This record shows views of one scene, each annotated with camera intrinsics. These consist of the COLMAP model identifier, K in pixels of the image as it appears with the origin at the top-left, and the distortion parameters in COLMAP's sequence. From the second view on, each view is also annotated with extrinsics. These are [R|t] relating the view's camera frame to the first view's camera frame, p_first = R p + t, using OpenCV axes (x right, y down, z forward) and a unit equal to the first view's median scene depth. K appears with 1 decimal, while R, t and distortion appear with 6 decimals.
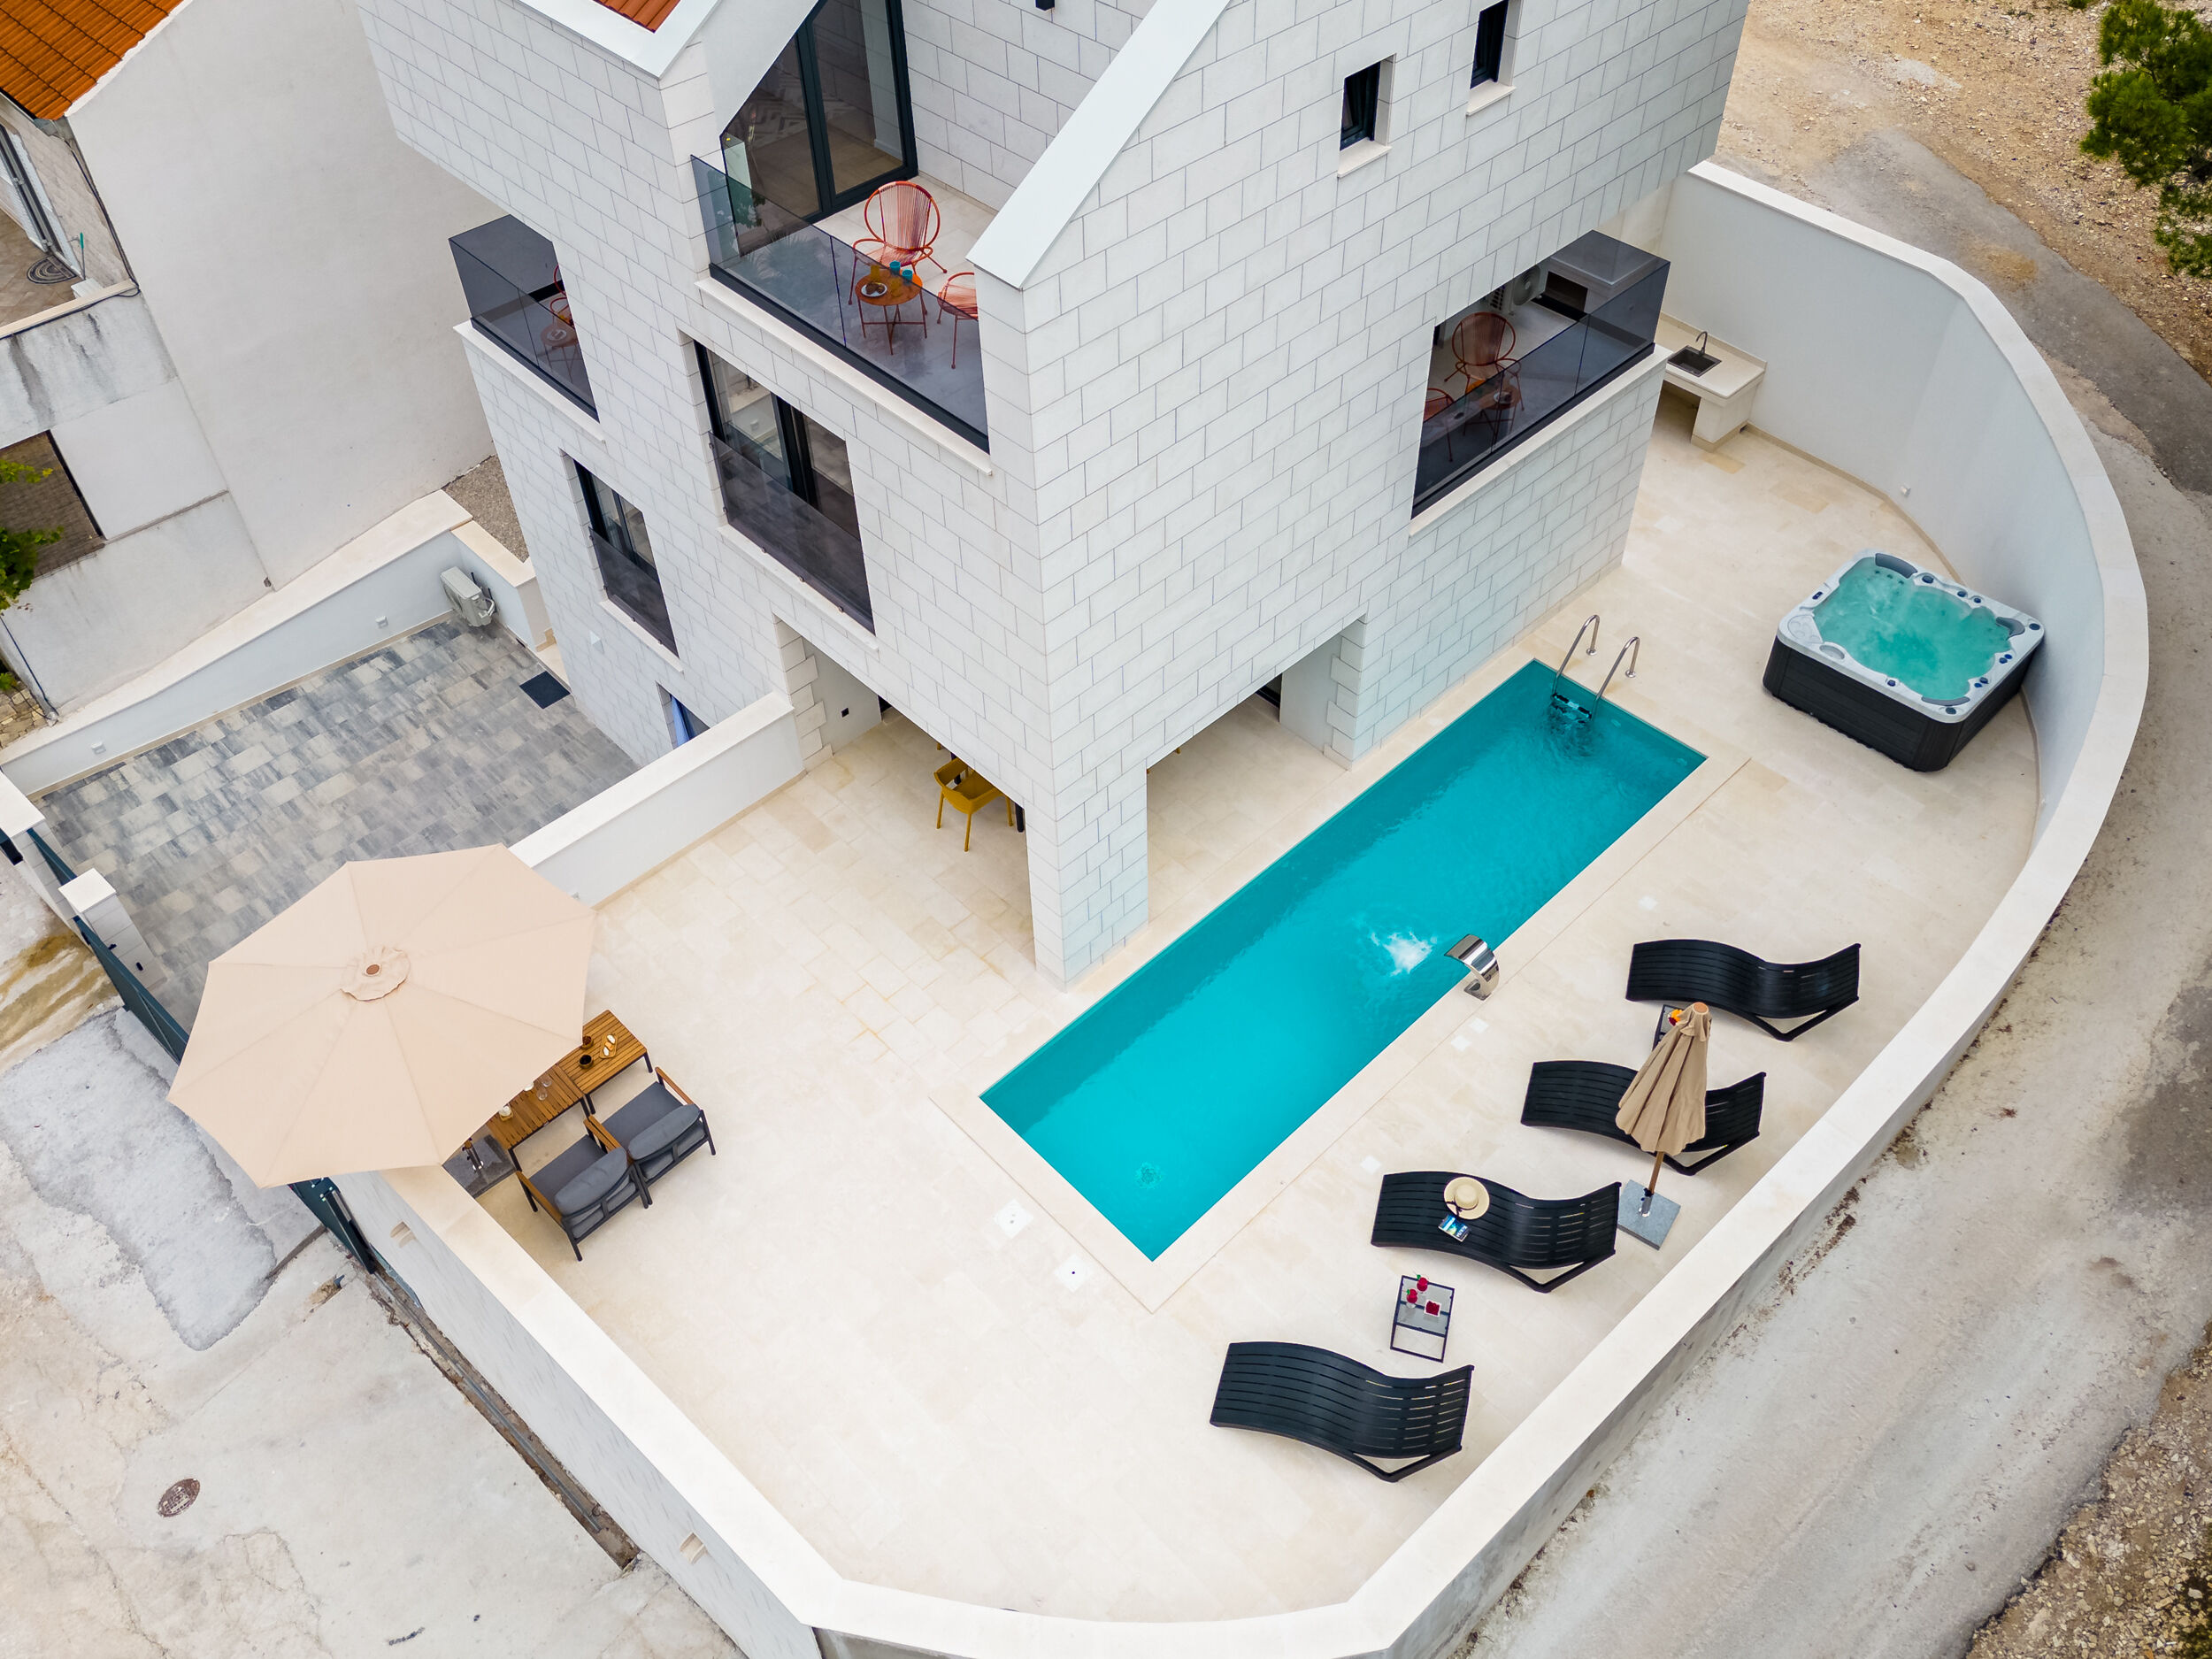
lens RADIAL K [[1710.6, 0, 1116.2], [0, 1710.6, 664.7], [0, 0, 1]] dist [0.054164, -0.042414]
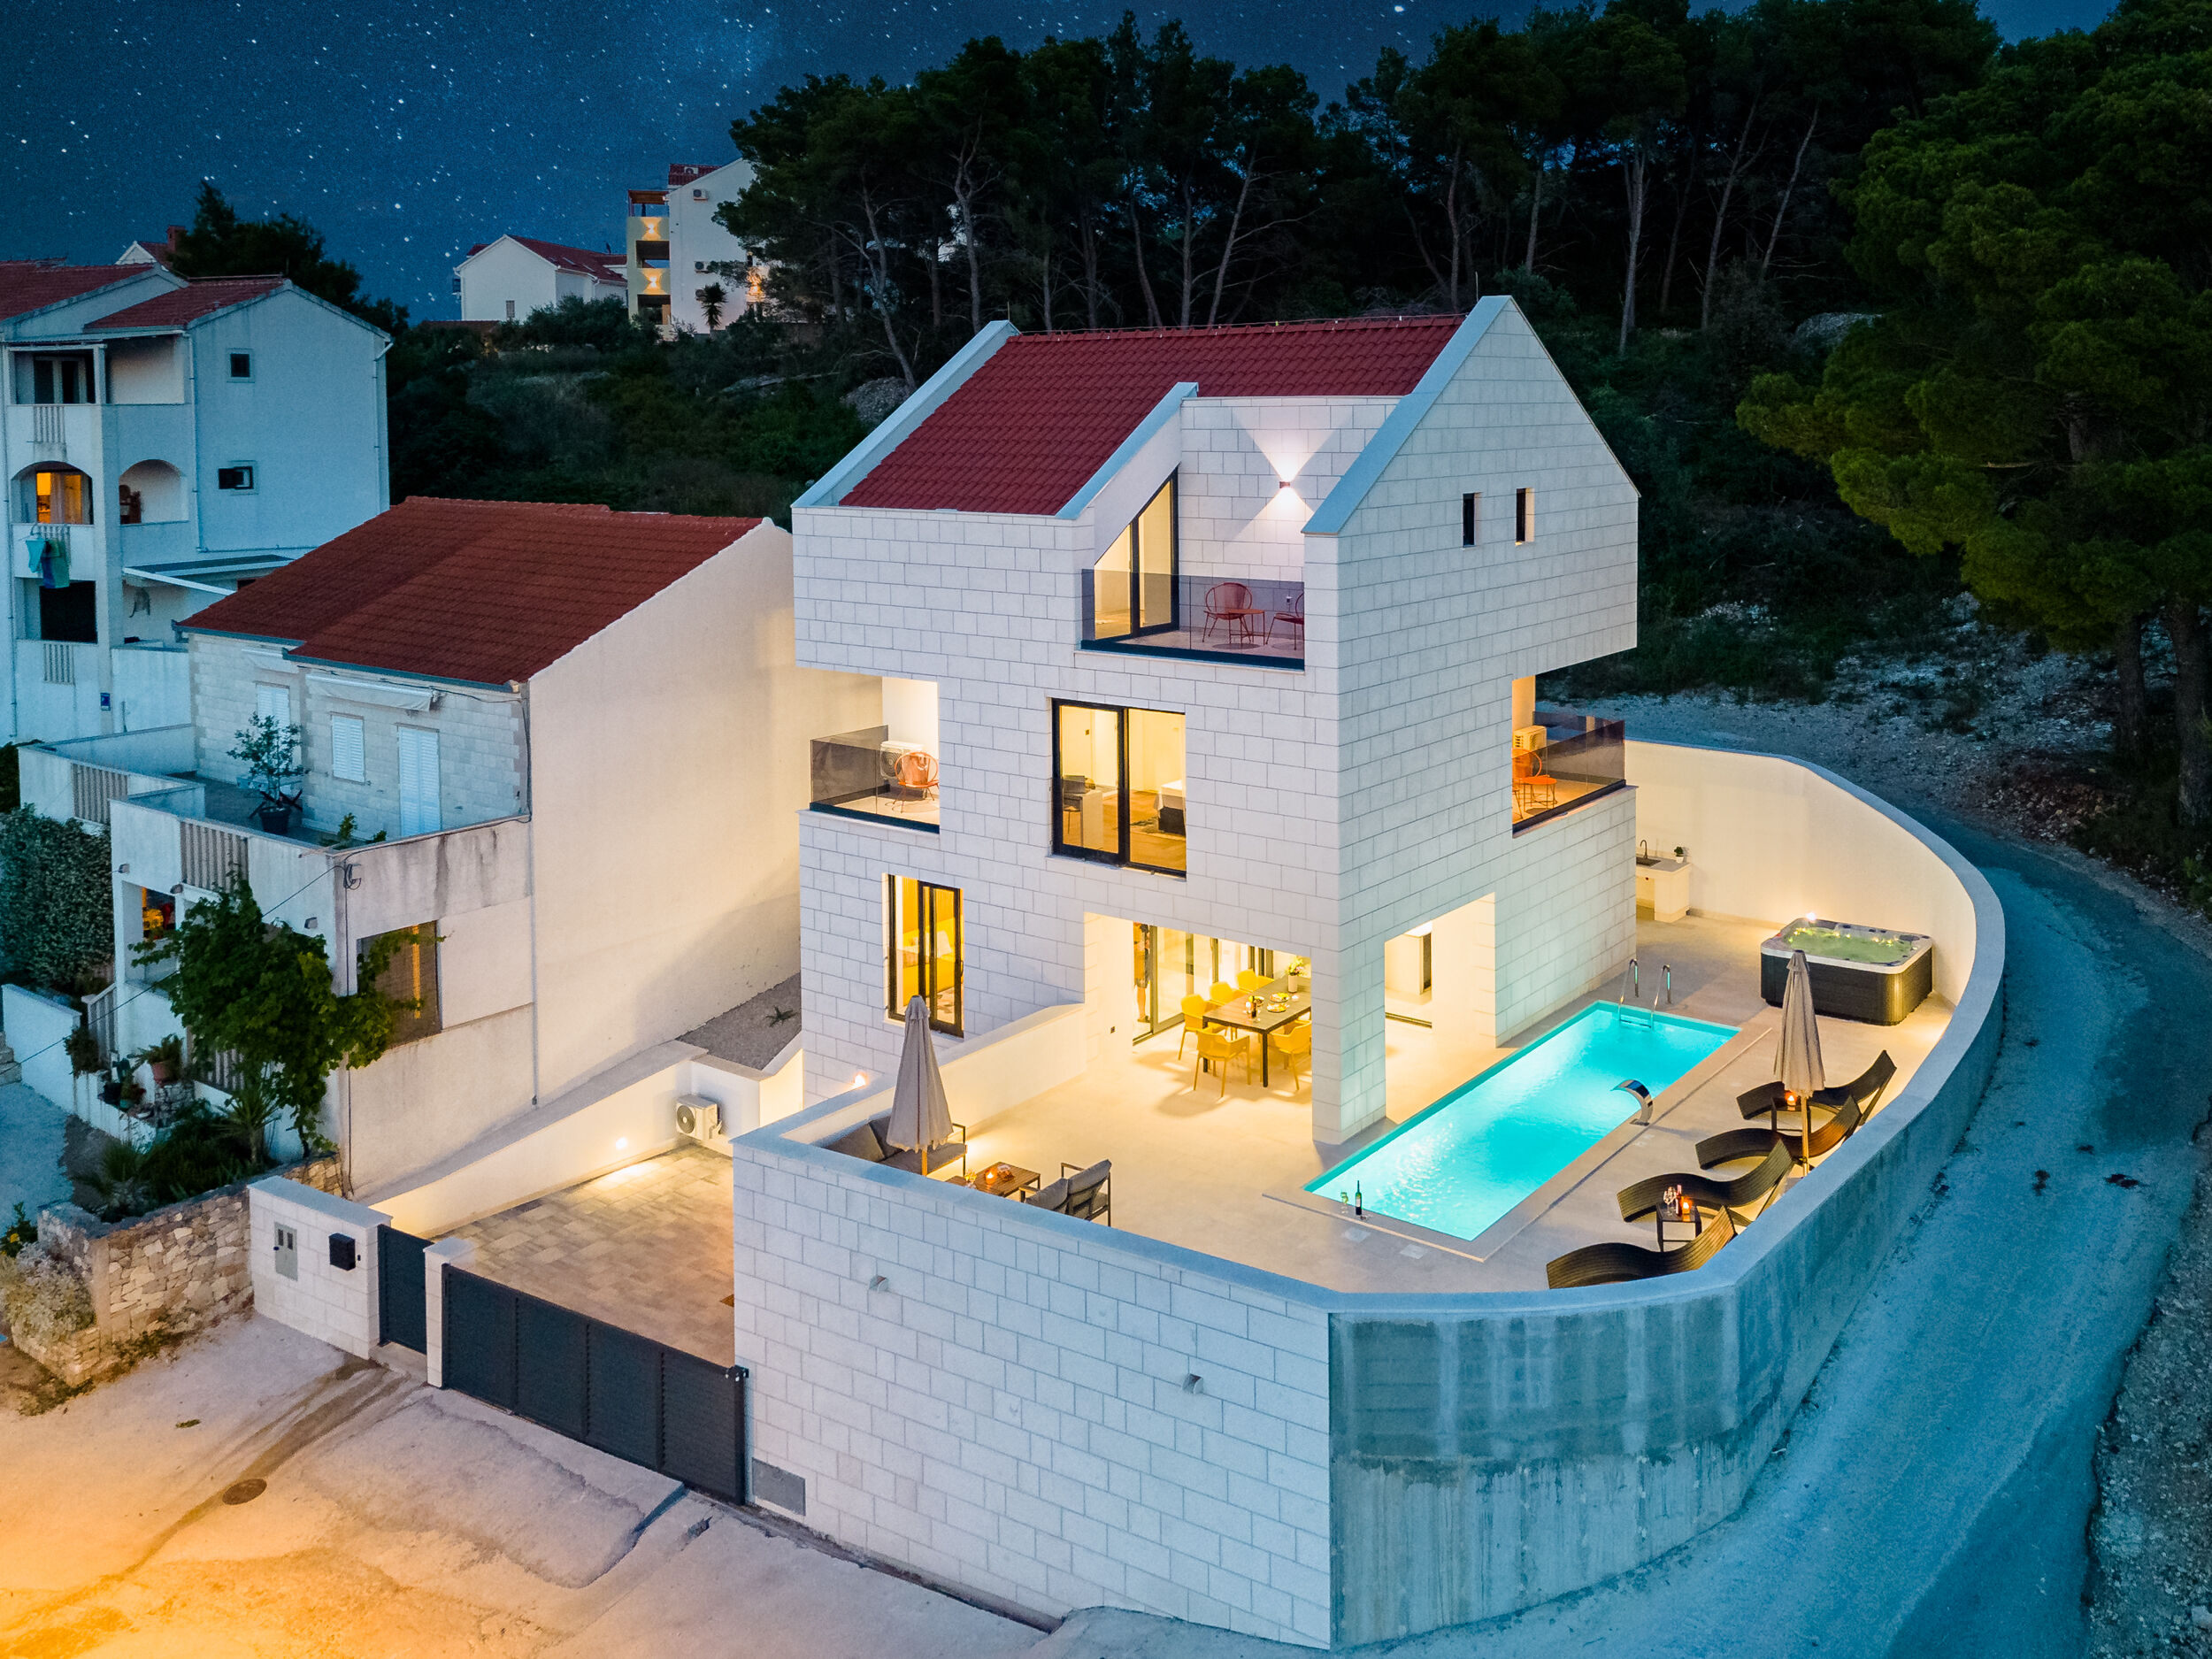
lens RADIAL K [[1736.7, 0, 1213.3], [0, 1736.7, 625.5], [0, 0, 1]] dist [0.057713, -0.047889]
pose [[0.985202, -0.008623, 0.171182, -0.313110], [0.108881, 0.802818, -0.586198, 0.573695], [-0.132373, 0.596162, 0.791876, -0.247401]]
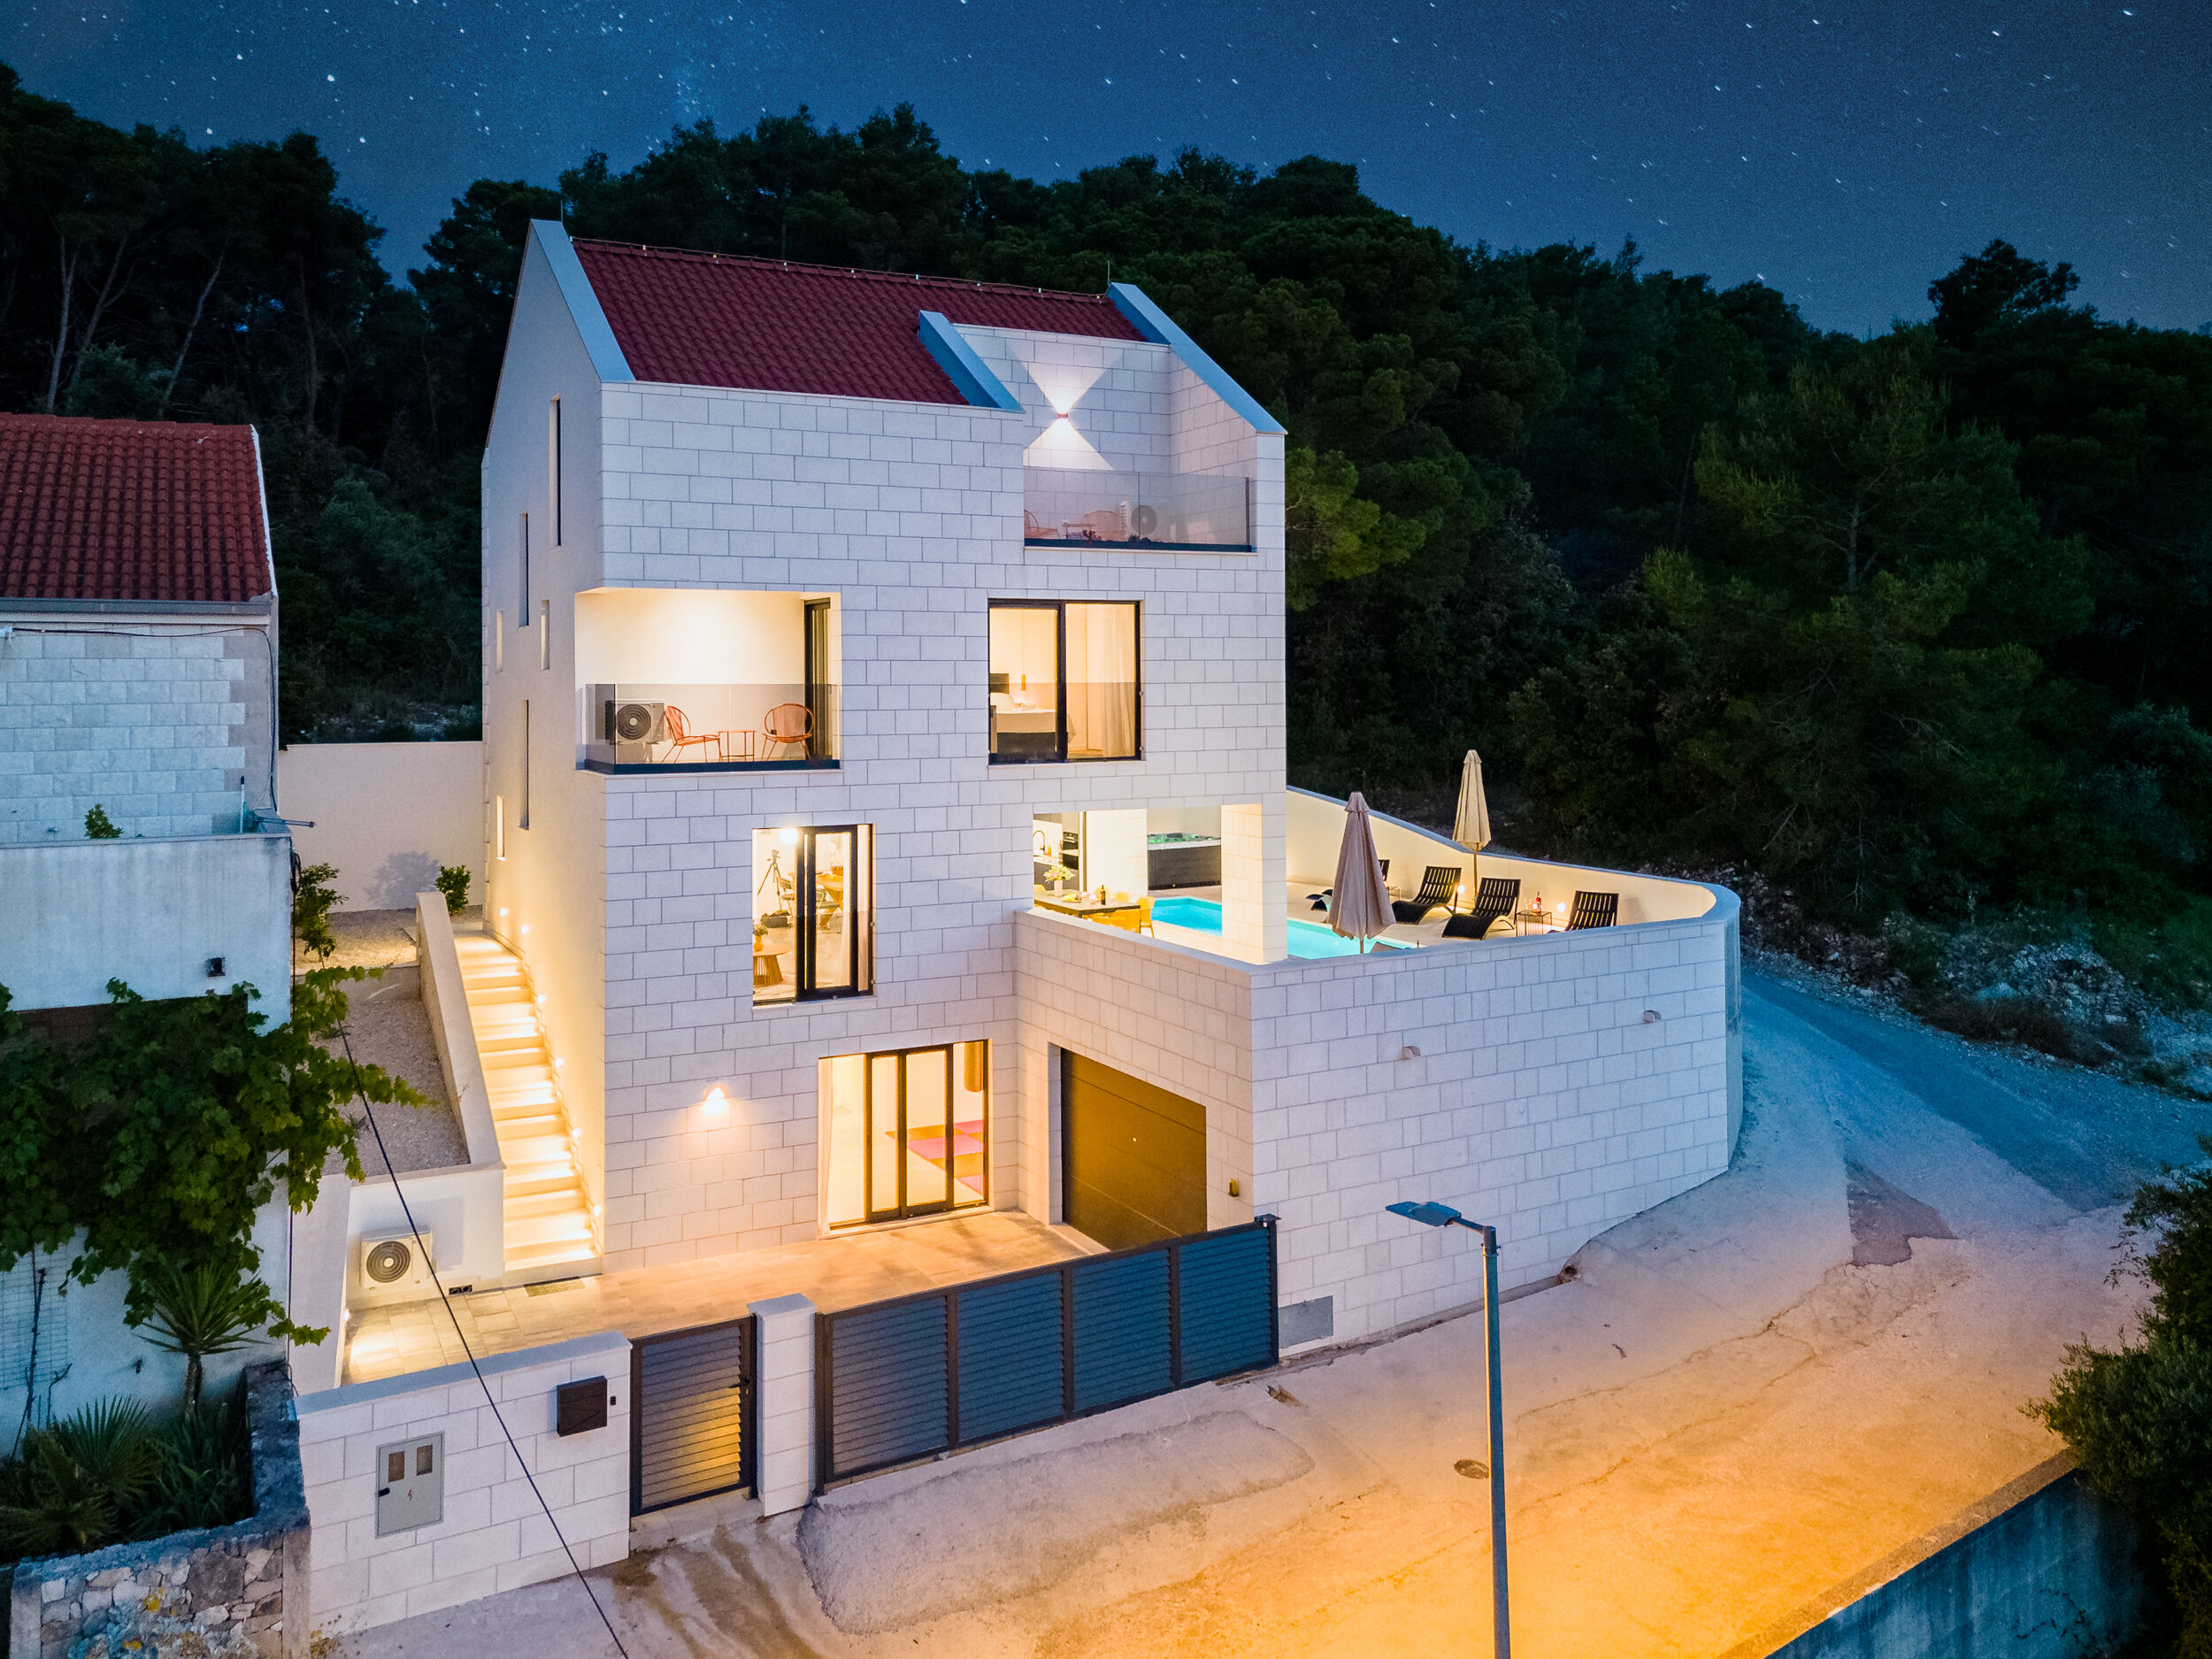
lens RADIAL K [[1723.6, 0, 995.8], [0, 1723.6, 779.2], [0, 0, 1]] dist [0.047721, -0.015448]
pose [[0.334498, -0.039991, 0.941548, -1.409824], [0.645422, 0.737728, -0.197961, 0.185300], [-0.686689, 0.673913, 0.272579, 0.583827]]
